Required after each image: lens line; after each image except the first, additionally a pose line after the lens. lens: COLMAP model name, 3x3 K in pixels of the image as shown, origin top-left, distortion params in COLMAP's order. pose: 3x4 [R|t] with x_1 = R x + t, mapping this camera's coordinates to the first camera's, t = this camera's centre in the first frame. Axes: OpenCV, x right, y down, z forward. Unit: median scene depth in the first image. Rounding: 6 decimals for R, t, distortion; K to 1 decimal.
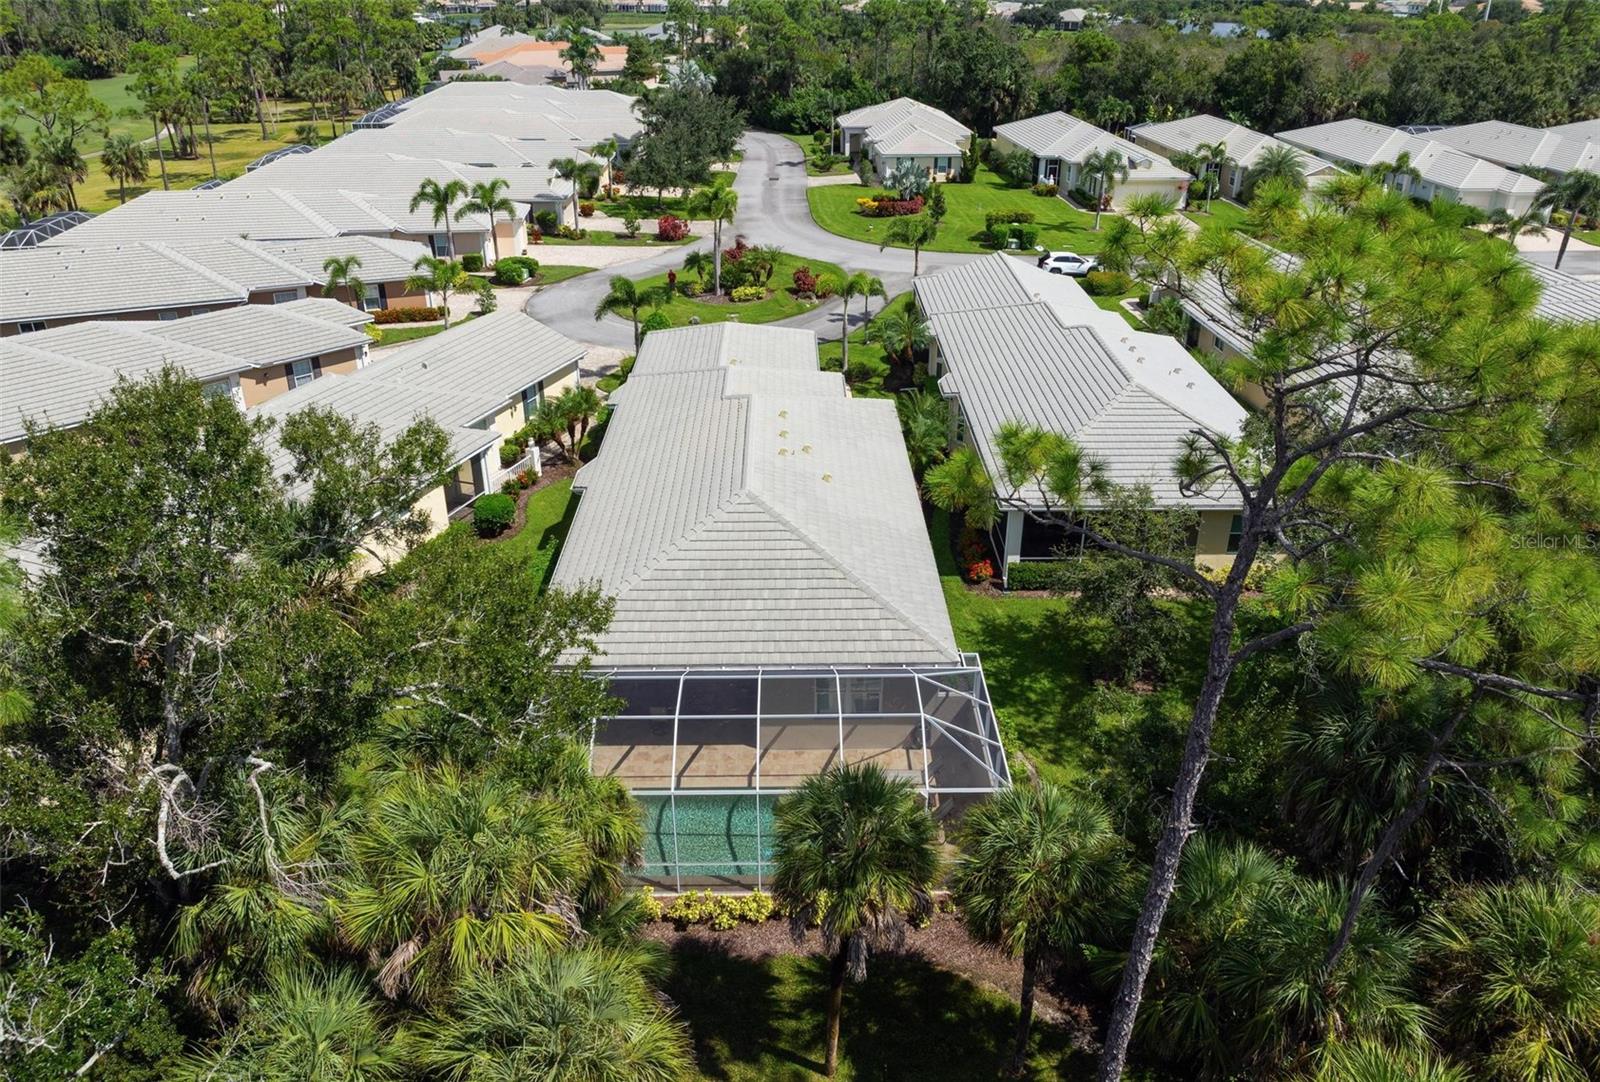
lens RADIAL K [[1153.0, 0, 800.4], [0, 1153.0, 517.8], [0, 0, 1]] dist [0.001377, -0.064706]
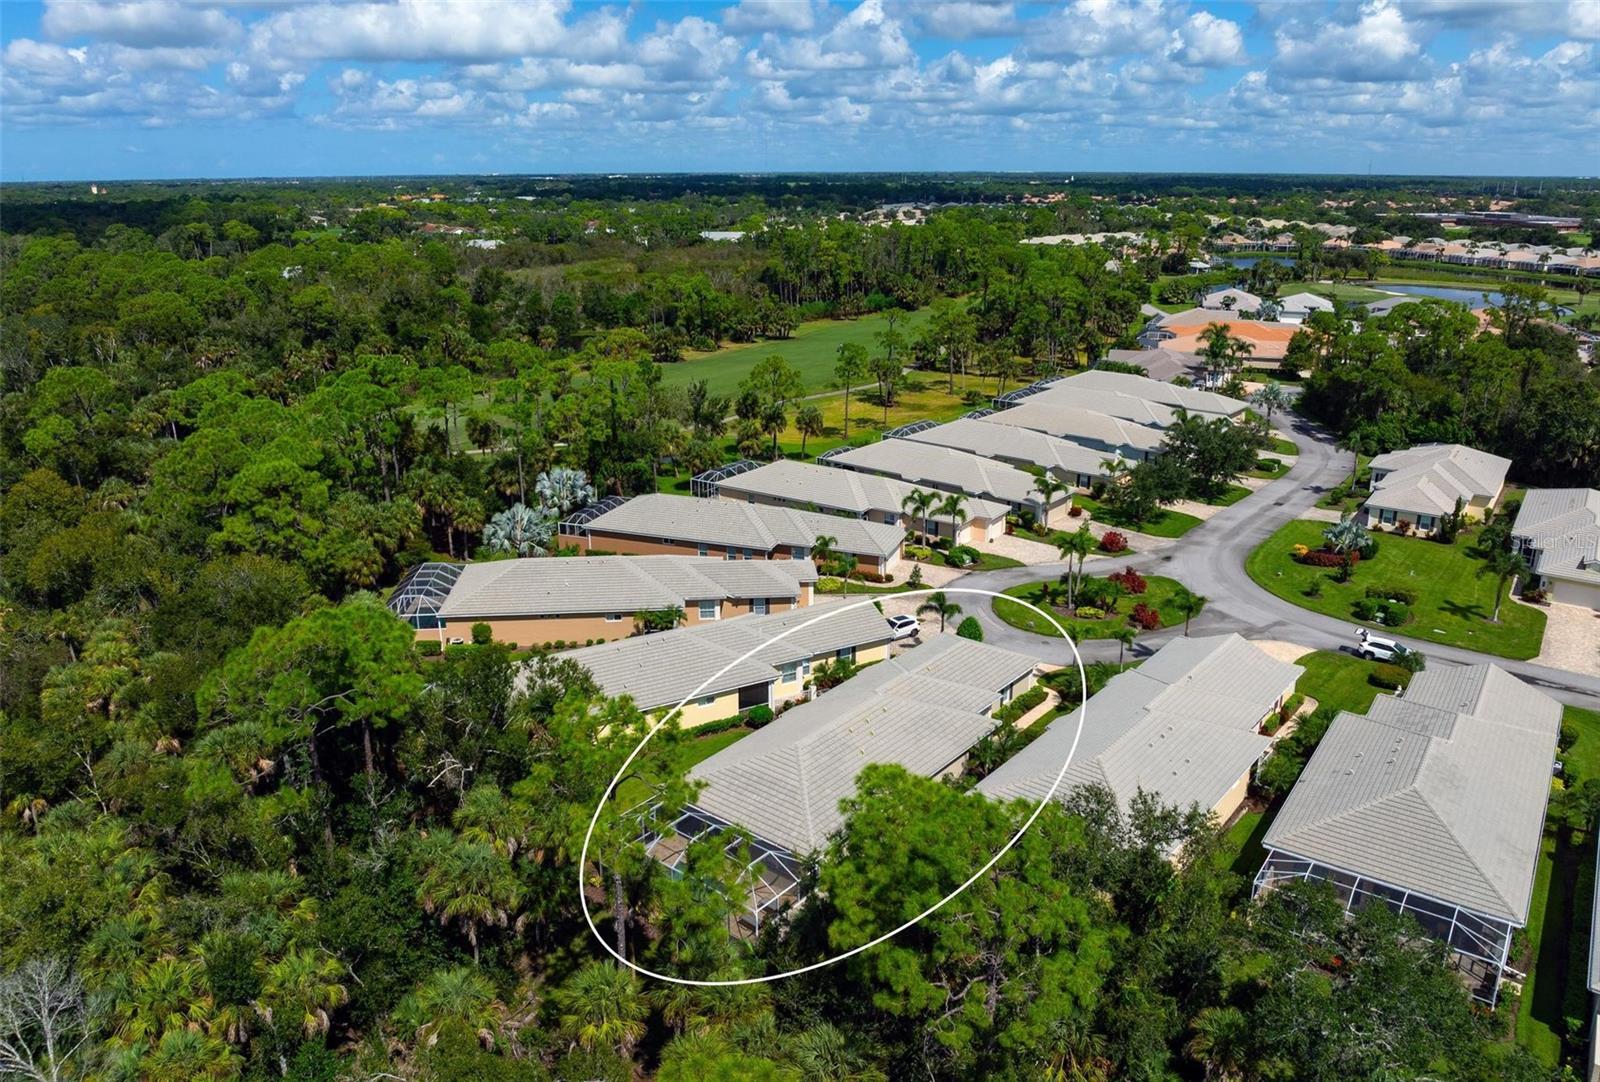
lens RADIAL K [[1153.0, 0, 800.4], [0, 1153.0, 517.8], [0, 0, 1]] dist [0.001377, -0.064706]
pose [[0.764632, 0.188031, -0.616427, 0.499979], [-0.279147, 0.958739, -0.053813, -0.133226], [0.580874, 0.213221, 0.785571, -0.270526]]
